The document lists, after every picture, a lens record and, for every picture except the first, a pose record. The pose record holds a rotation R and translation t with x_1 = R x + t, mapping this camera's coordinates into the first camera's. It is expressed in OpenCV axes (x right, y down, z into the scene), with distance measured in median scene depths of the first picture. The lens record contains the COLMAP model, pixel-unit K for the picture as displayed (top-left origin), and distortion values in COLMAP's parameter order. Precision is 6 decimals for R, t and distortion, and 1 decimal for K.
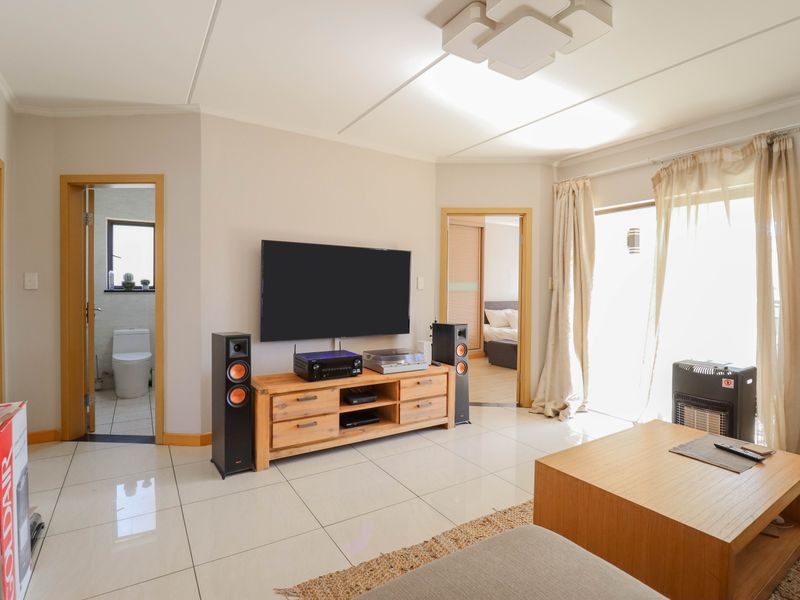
lens RADIAL K [[417.1, 0, 403.4], [0, 417.1, 294.5], [0, 0, 1]] dist [0.001190, -0.014043]
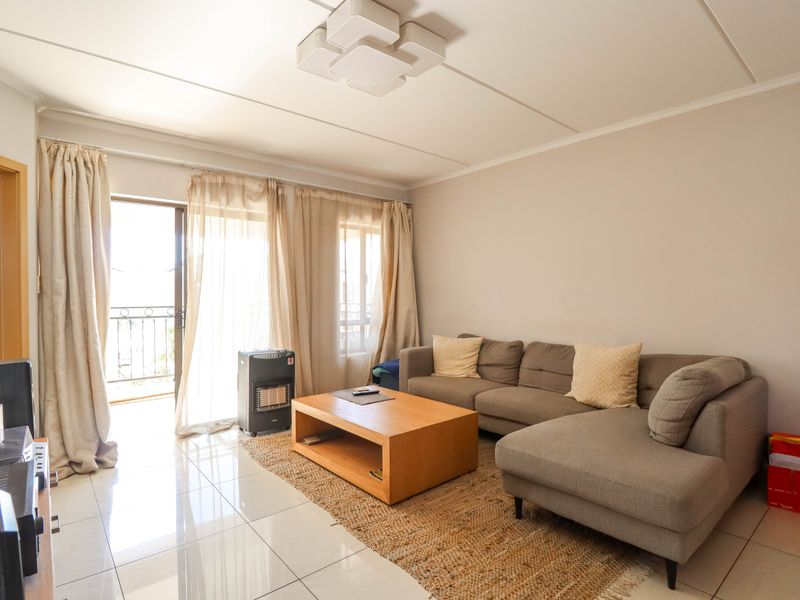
lens RADIAL K [[425.4, 0, 400.0], [0, 425.4, 300.0], [0, 0, 1]] dist [-0.017390, -0.000525]
pose [[-0.124870, -0.024917, 0.991860, -0.520461], [0.016939, 0.999485, 0.027241, -0.013380], [-0.992029, 0.020202, -0.124383, 0.671838]]
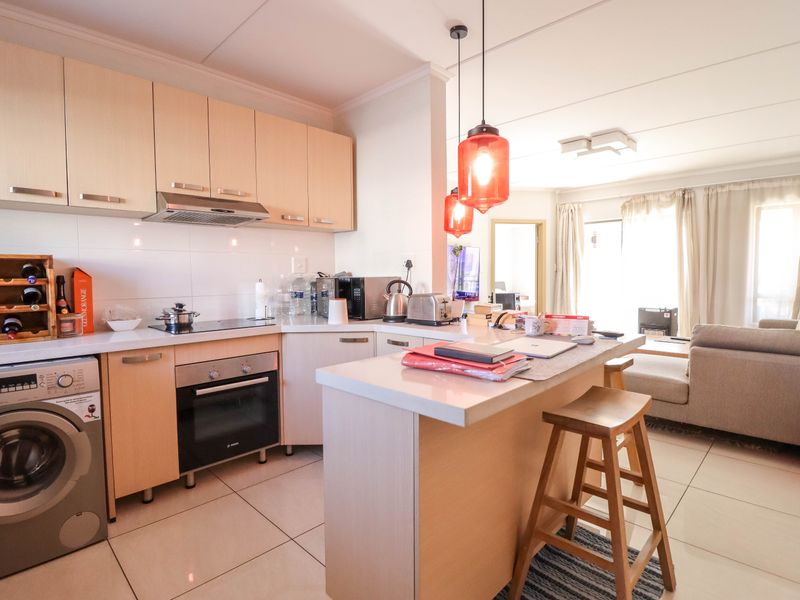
lens RADIAL K [[417.1, 0, 403.4], [0, 417.1, 294.5], [0, 0, 1]] dist [0.001190, -0.014043]
pose [[0.975646, -0.031091, 0.217135, -0.745094], [0.024033, 0.999096, 0.035070, 0.010369], [-0.218029, -0.028997, 0.975511, -0.568769]]
